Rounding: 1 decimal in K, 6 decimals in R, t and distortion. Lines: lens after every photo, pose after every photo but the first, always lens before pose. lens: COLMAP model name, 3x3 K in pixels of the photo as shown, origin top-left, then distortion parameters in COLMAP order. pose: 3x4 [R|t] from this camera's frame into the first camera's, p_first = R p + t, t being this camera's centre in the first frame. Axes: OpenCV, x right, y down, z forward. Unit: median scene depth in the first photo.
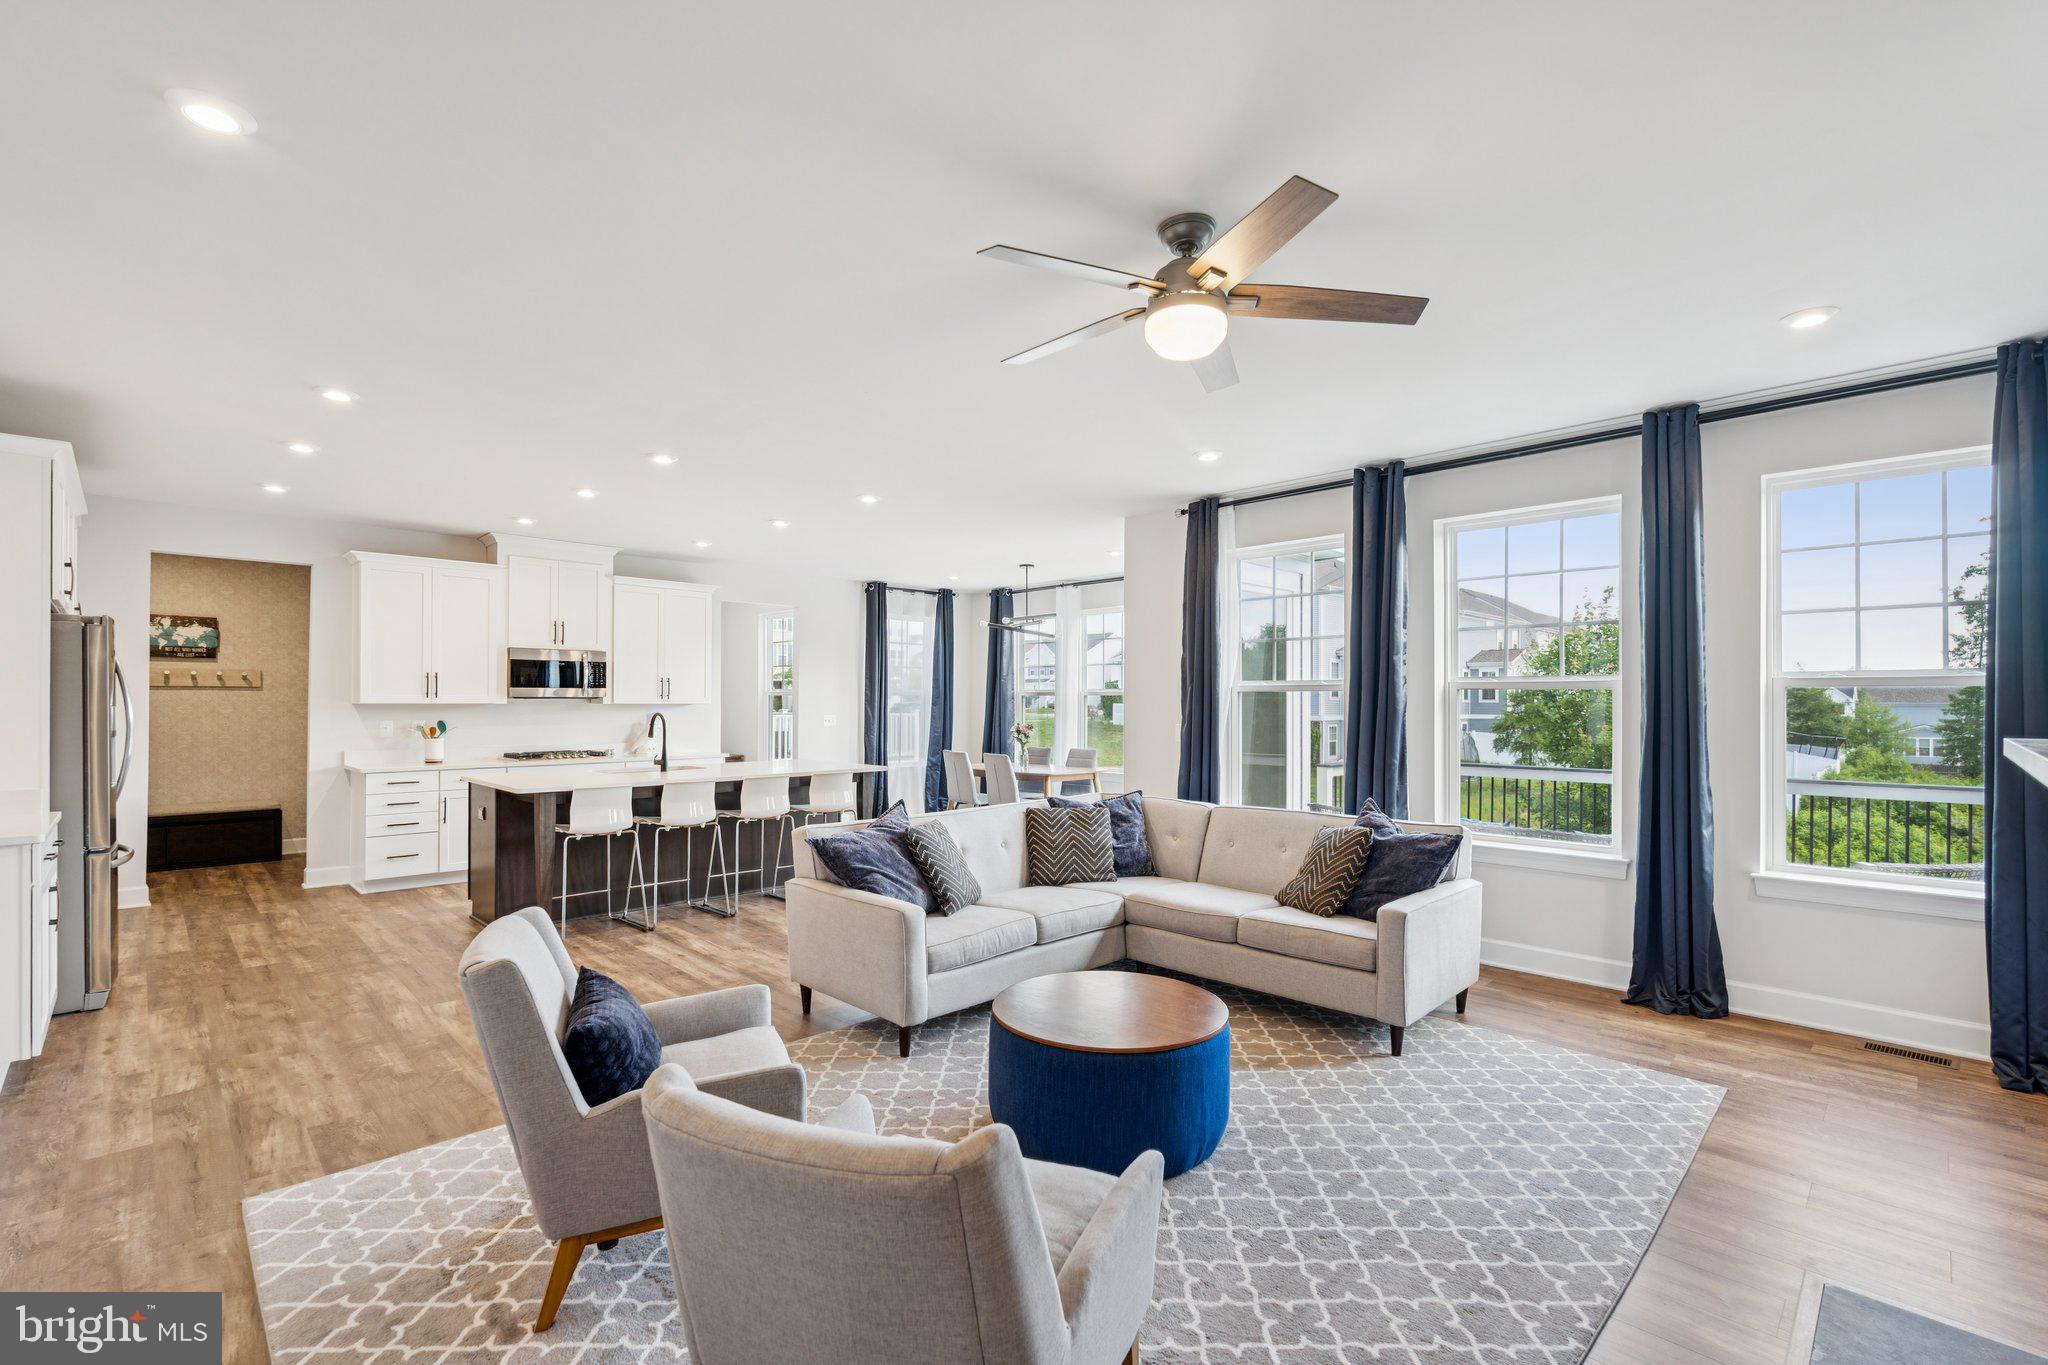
lens RADIAL K [[910.6, 0, 1013.6], [0, 910.6, 672.5], [0, 0, 1]] dist [-0.001293, -0.001438]
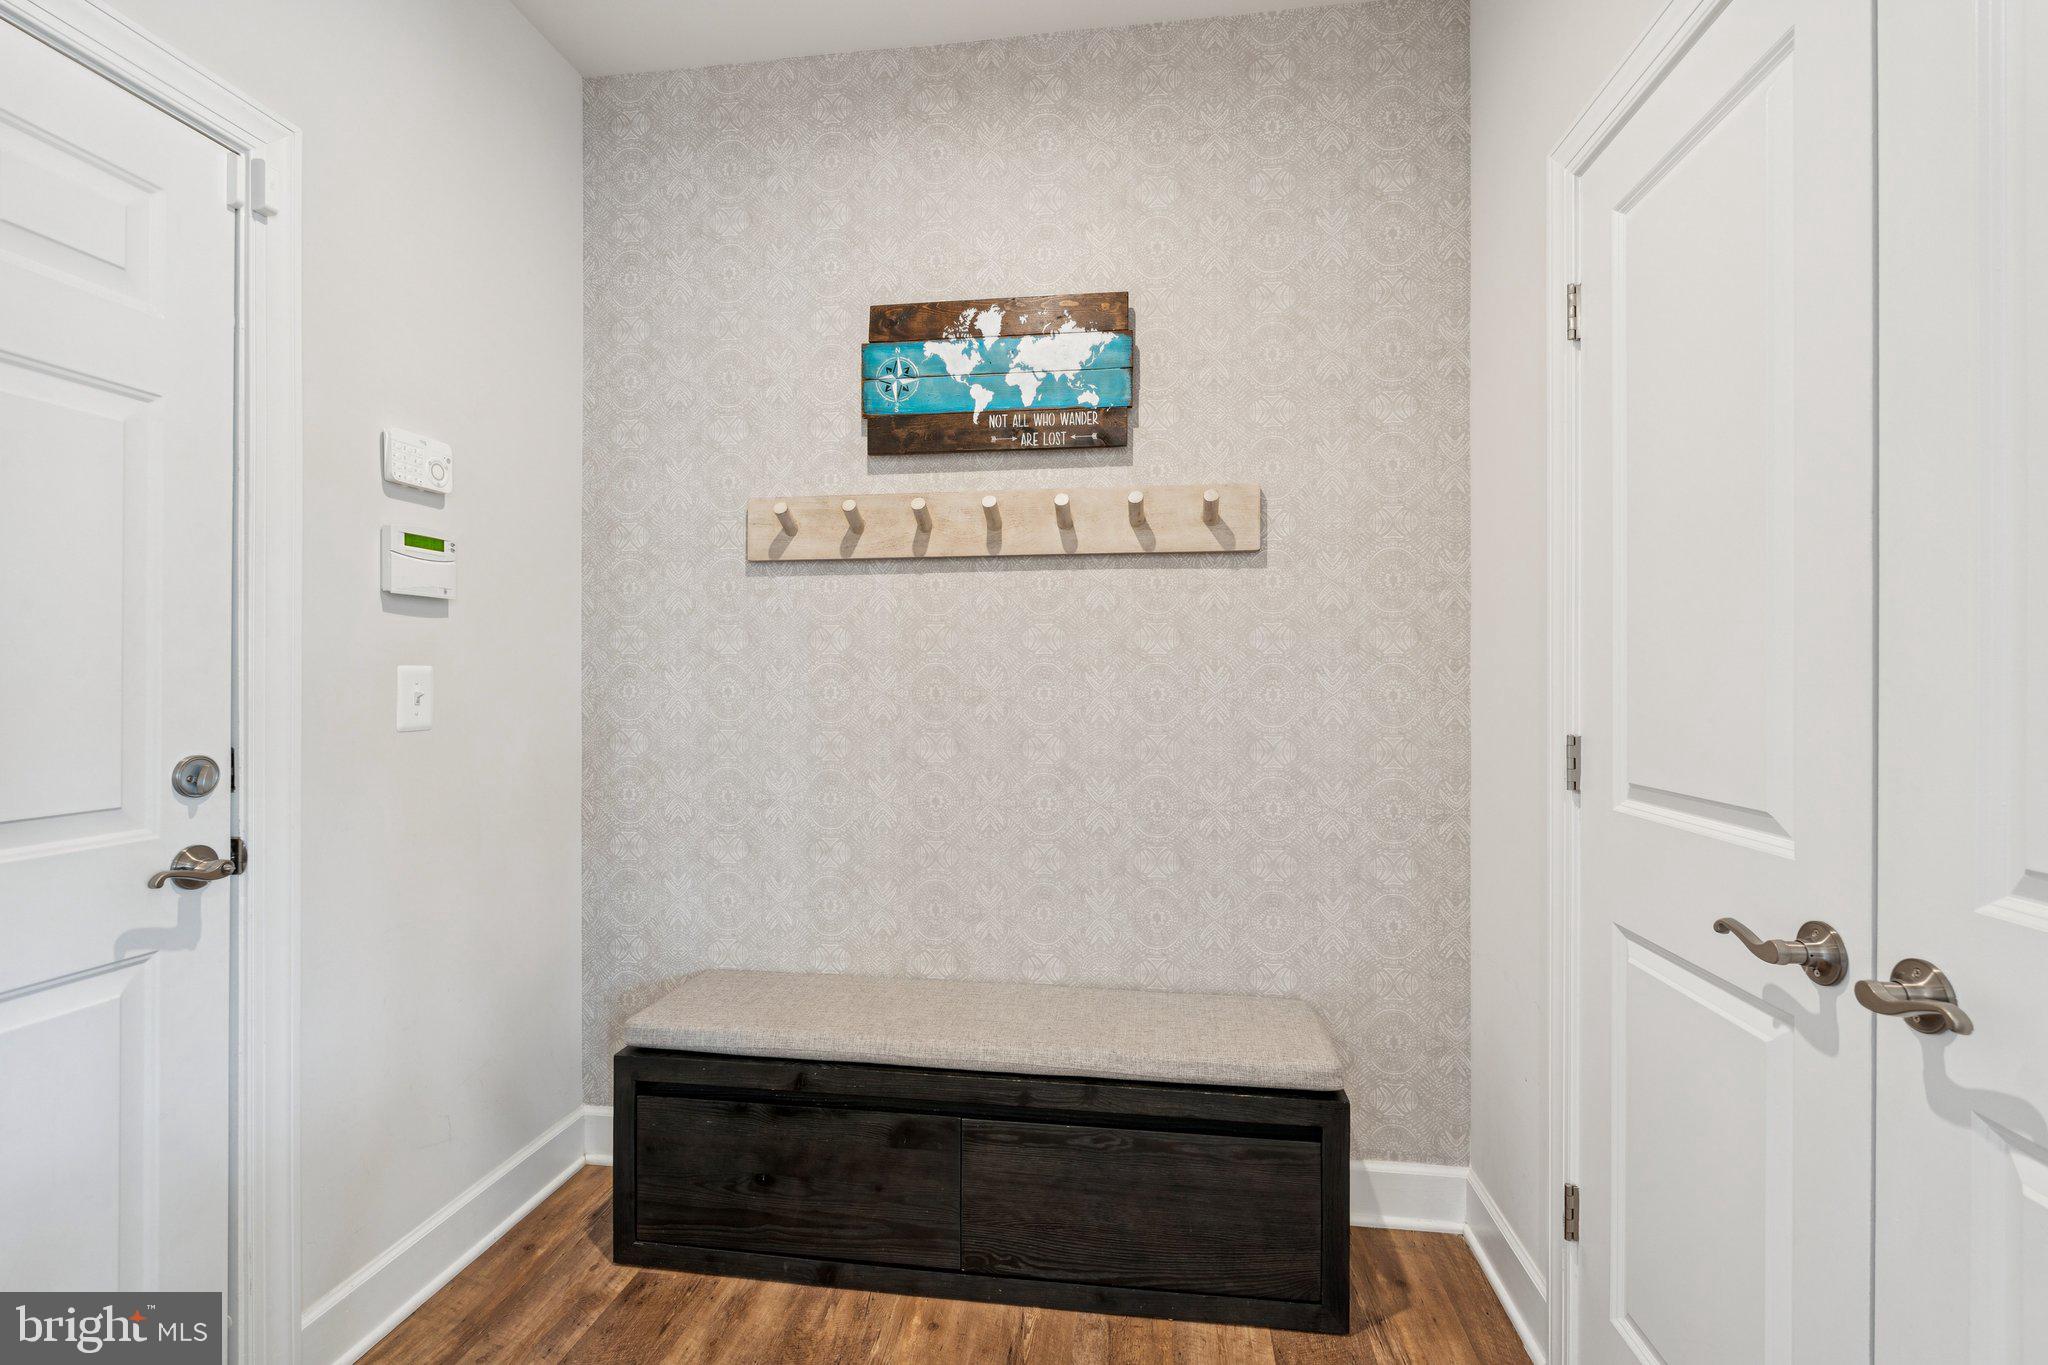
lens RADIAL K [[910.6, 0, 1024.8], [0, 910.6, 697.1], [0, 0, 1]] dist [-0.001293, -0.001438]
pose [[0.605050, 0.020986, -0.795911, -0.682842], [0.022363, 0.998810, 0.043336, 0.045808], [0.795873, -0.044020, 0.603861, 0.813060]]
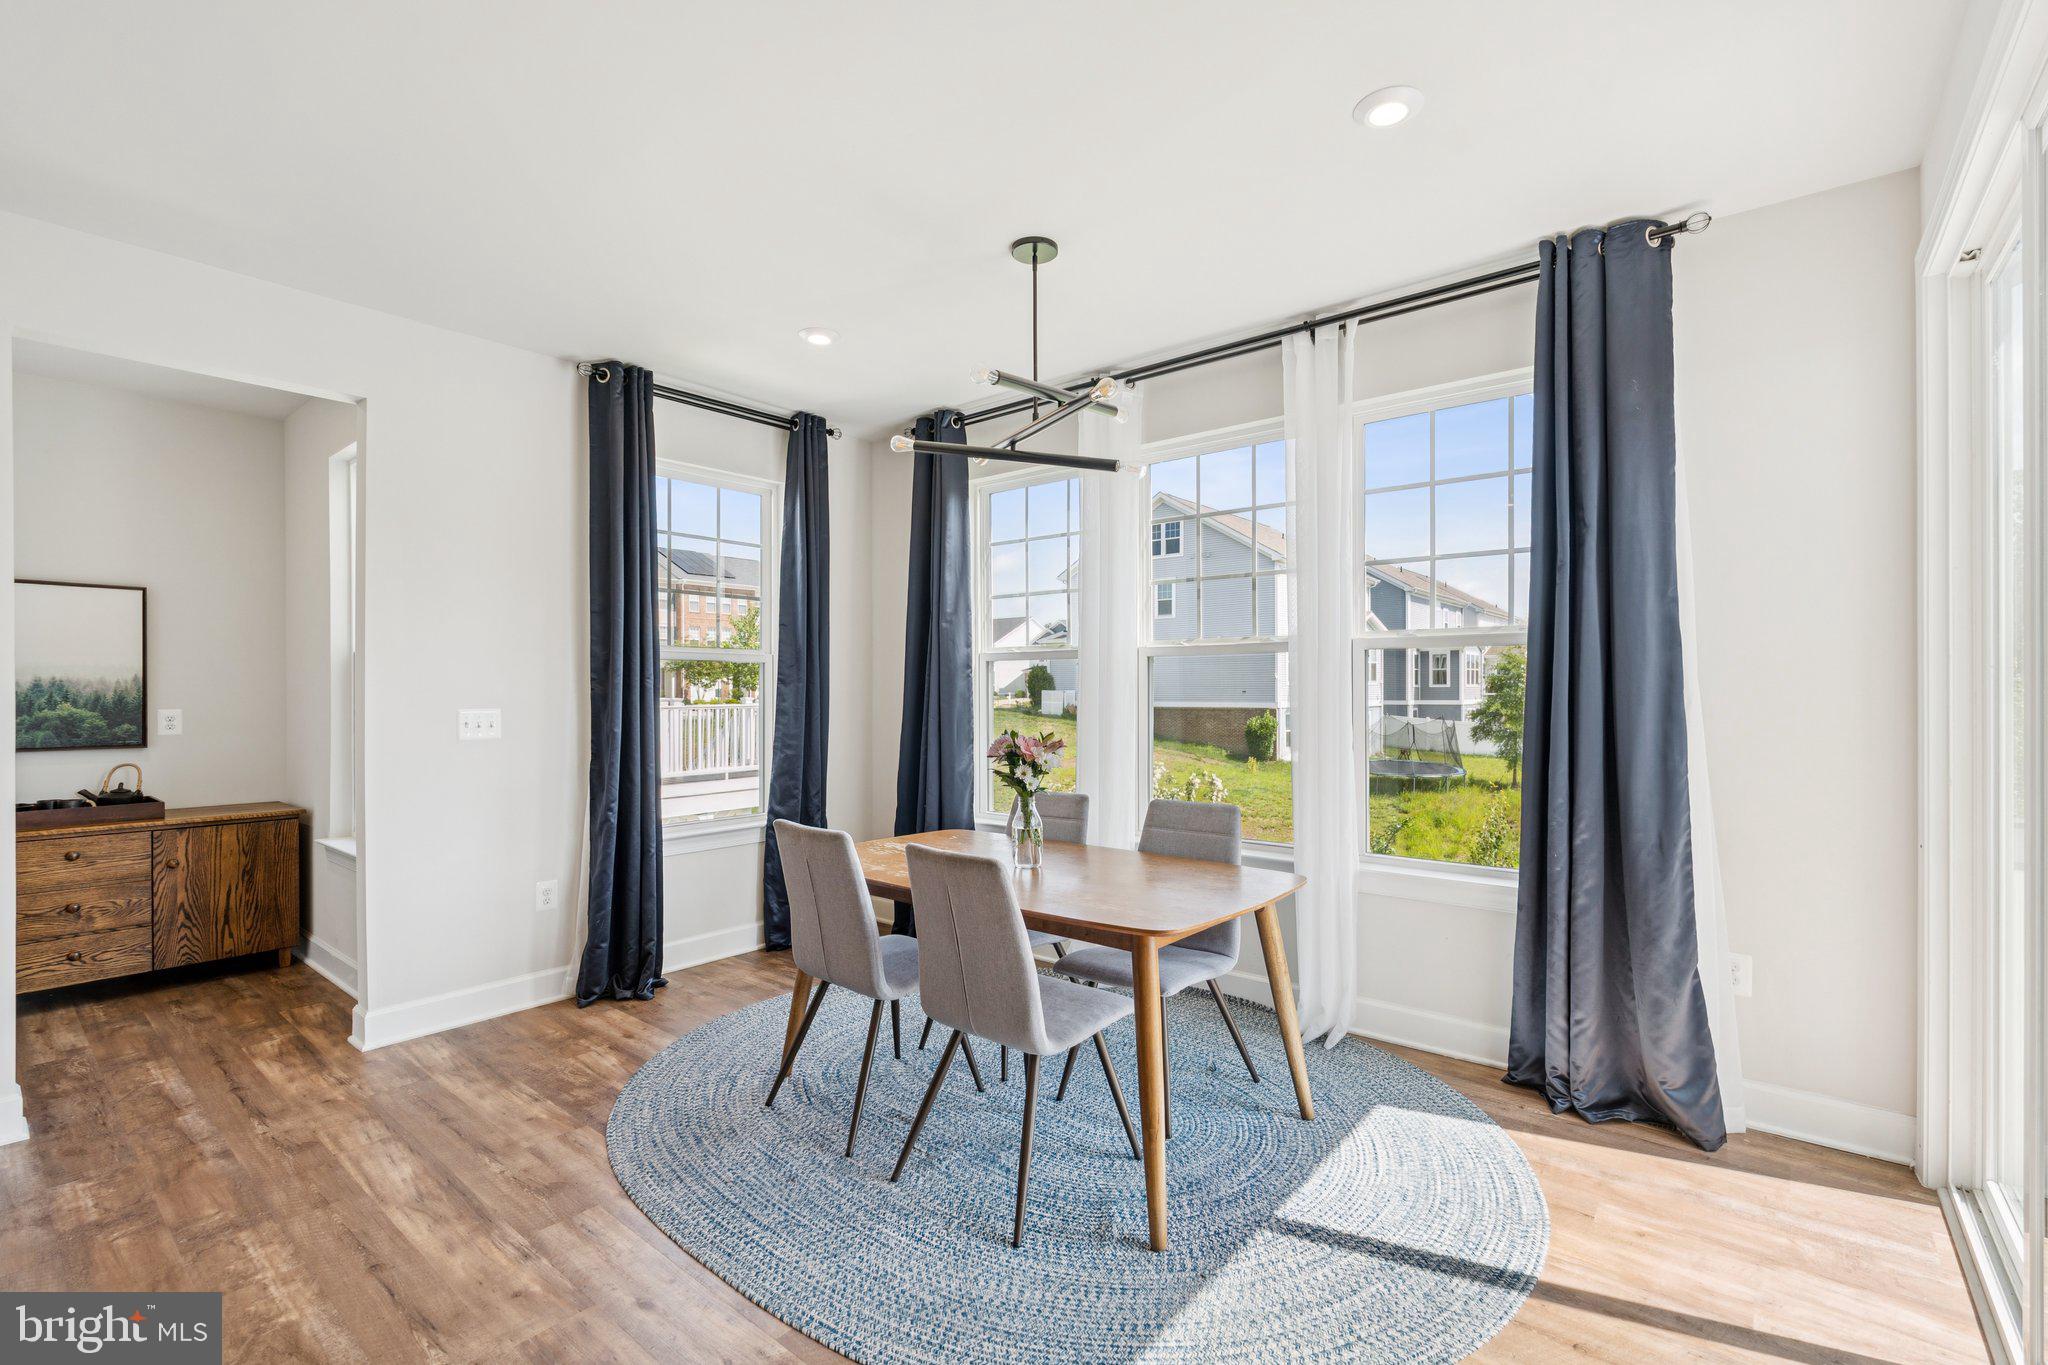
lens RADIAL K [[910.6, 0, 1033.4], [0, 910.6, 696.5], [0, 0, 1]] dist [-0.001293, -0.001438]
pose [[0.992894, -0.005740, 0.118865, -0.028821], [0.001126, 0.999244, 0.038848, 0.035071], [-0.118998, -0.038438, 0.992150, 0.769865]]
